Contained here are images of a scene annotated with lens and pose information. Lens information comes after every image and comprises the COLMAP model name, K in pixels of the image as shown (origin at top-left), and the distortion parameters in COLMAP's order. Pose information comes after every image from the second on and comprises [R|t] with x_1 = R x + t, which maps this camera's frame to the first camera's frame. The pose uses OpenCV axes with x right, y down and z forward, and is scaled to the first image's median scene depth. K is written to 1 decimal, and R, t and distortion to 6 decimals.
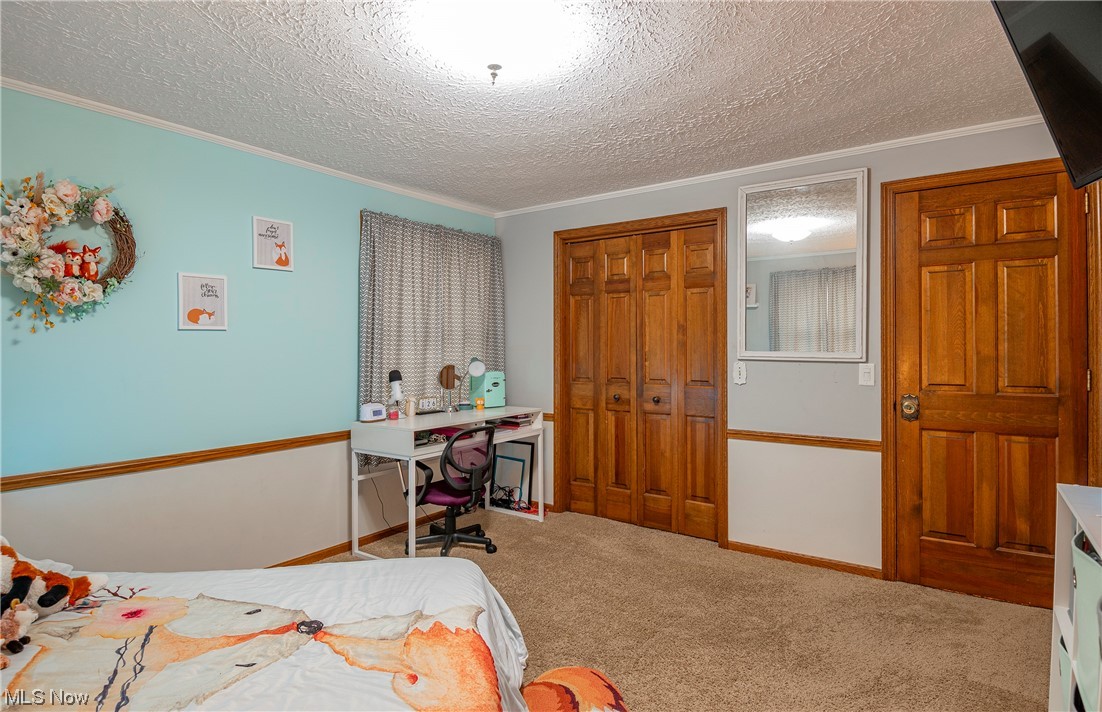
lens RADIAL K [[576.6, 0, 550.2], [0, 576.6, 351.2], [0, 0, 1]] dist [-0.002142, -0.000247]
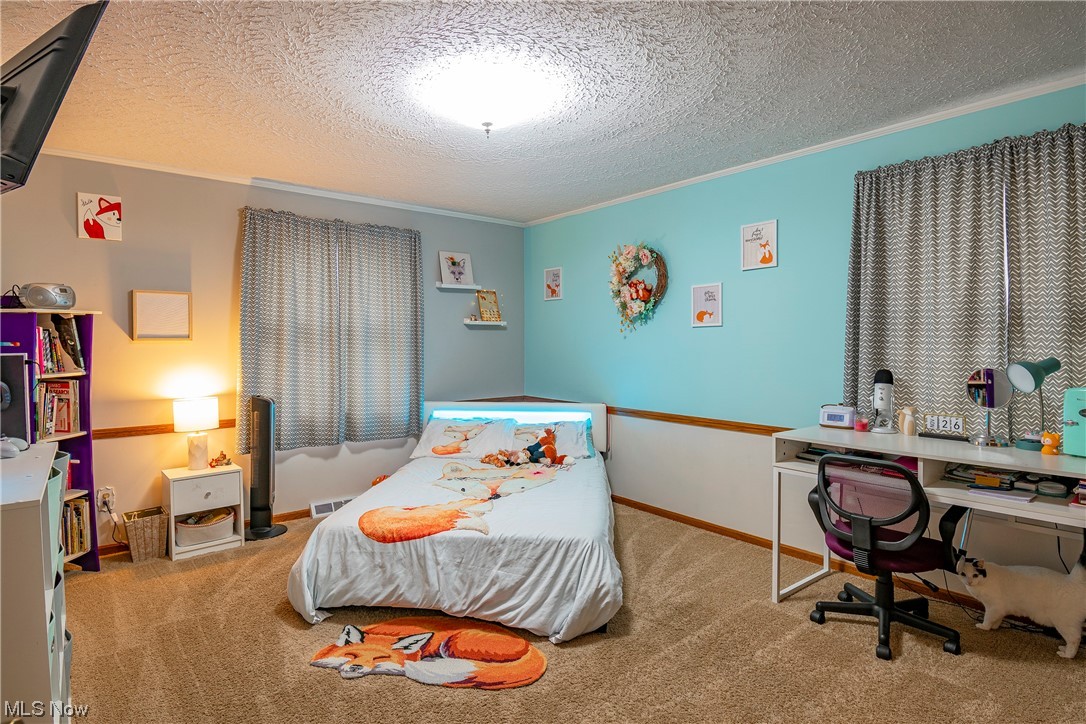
lens RADIAL K [[576.0, 0, 542.1], [0, 576.0, 358.8], [0, 0, 1]] dist [0.000232, 0.000159]
pose [[-0.279256, 0.033390, -0.959636, 0.689236], [-0.001901, 0.999374, 0.035325, -0.008153], [0.960215, 0.011689, -0.279018, 0.908337]]
